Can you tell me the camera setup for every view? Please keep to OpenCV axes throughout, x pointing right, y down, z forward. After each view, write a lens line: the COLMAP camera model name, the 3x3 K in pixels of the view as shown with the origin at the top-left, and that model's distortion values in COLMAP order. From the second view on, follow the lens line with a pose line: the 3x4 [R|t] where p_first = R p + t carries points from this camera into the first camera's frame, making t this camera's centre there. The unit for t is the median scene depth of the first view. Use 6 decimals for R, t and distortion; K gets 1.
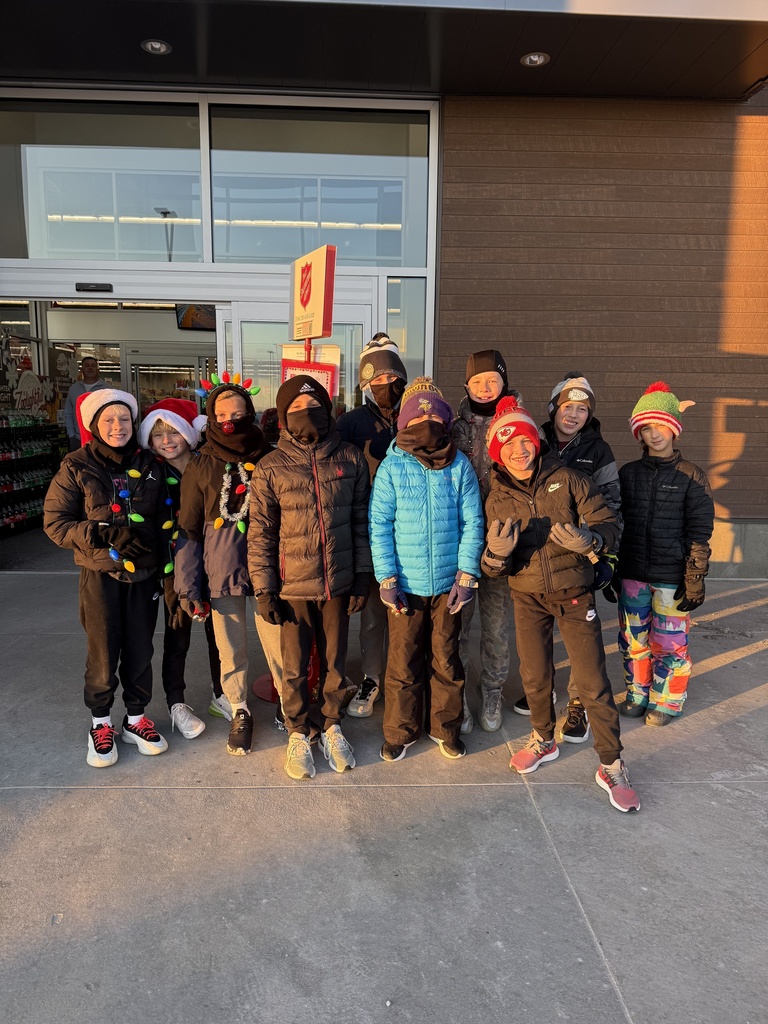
lens RADIAL K [[715.7, 0, 391.3], [0, 715.7, 517.4], [0, 0, 1]] dist [0.017165, -0.031394]
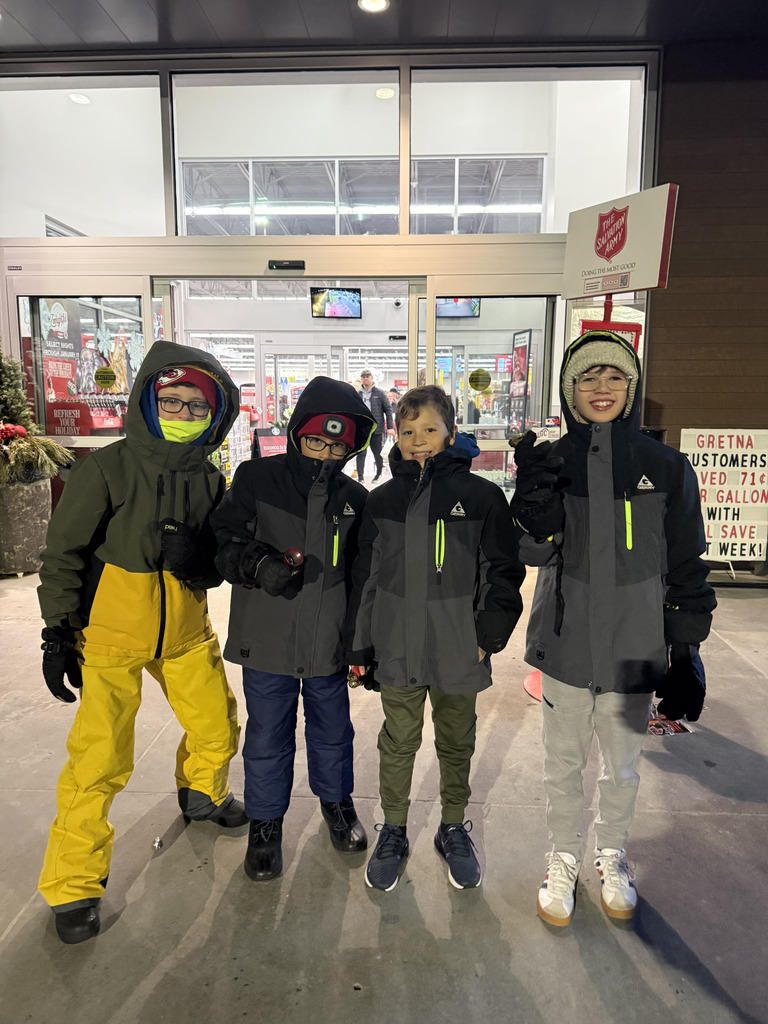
lens RADIAL K [[715.7, 0, 384.3], [0, 715.7, 515.5], [0, 0, 1]] dist [0.017165, -0.031394]
pose [[0.994398, 0.007525, -0.105436, -0.179497], [-0.007266, 0.999970, 0.002838, 0.014289], [0.105454, -0.002056, 0.994422, 0.051002]]
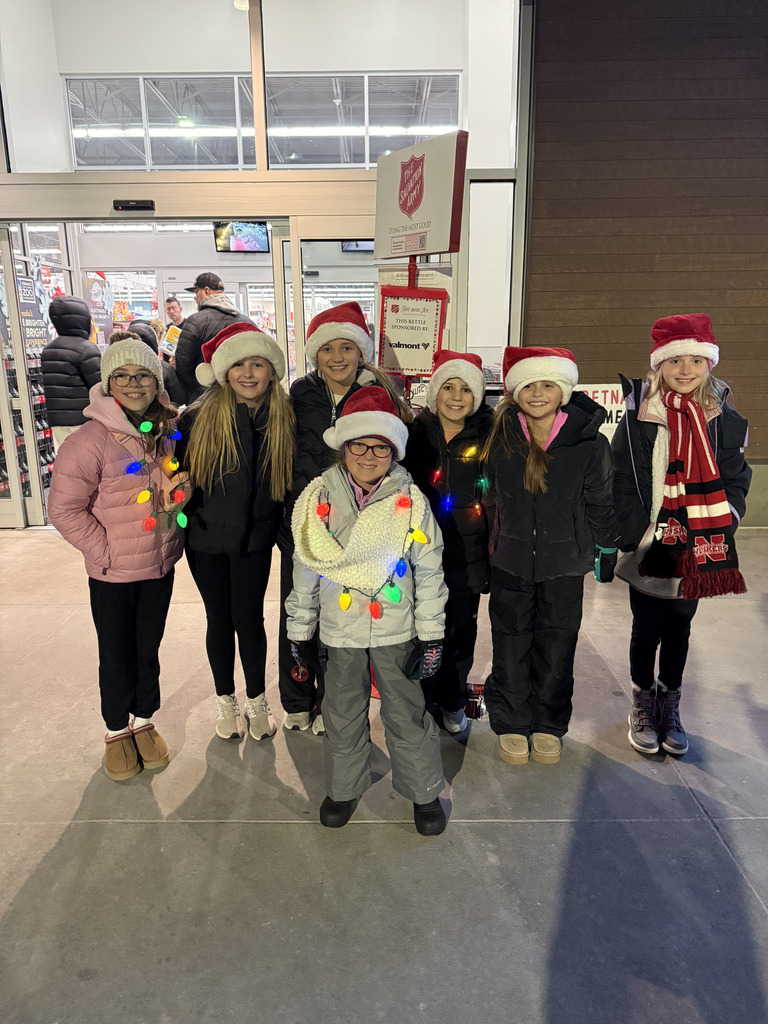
lens RADIAL K [[715.7, 0, 389.6], [0, 715.7, 516.6], [0, 0, 1]] dist [0.017165, -0.031394]
pose [[0.998773, -0.009461, -0.048612, -0.064004], [0.014312, 0.994841, 0.100429, -0.025644], [0.047411, -0.101002, 0.993756, 0.107553]]
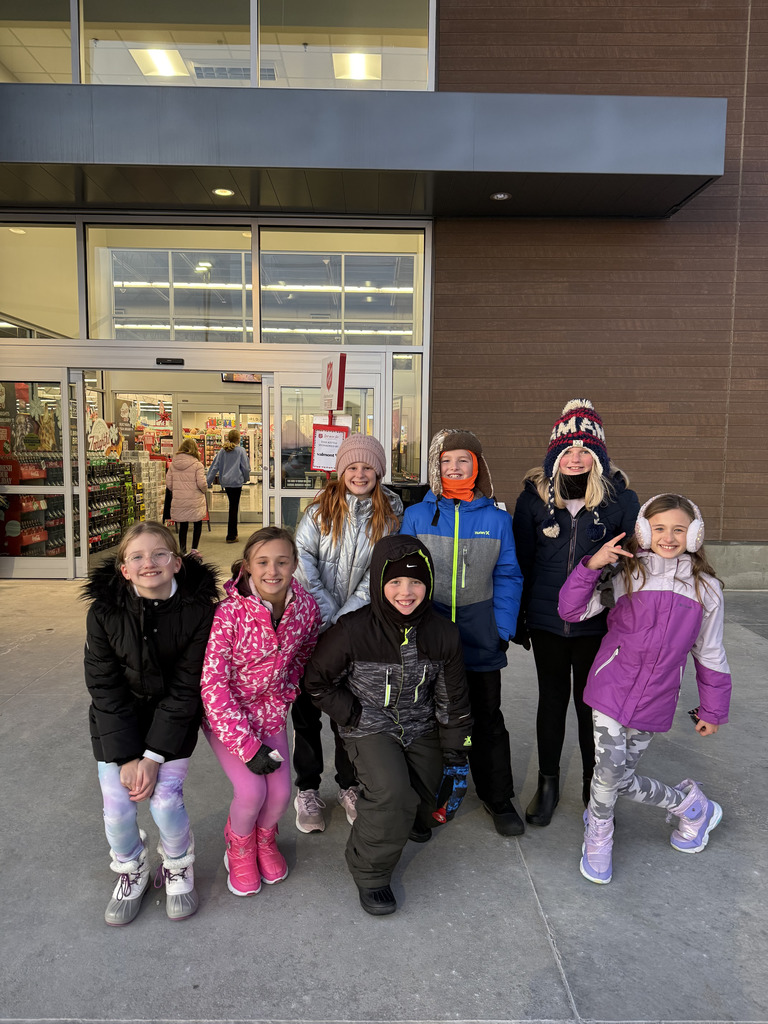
lens RADIAL K [[715.7, 0, 381.7], [0, 715.7, 514.9], [0, 0, 1]] dist [0.017165, -0.031394]
pose [[0.999005, 0.005108, -0.044306, 0.034017], [-0.007486, 0.998530, -0.053680, 0.029757], [0.043967, 0.053958, 0.997575, -0.285143]]
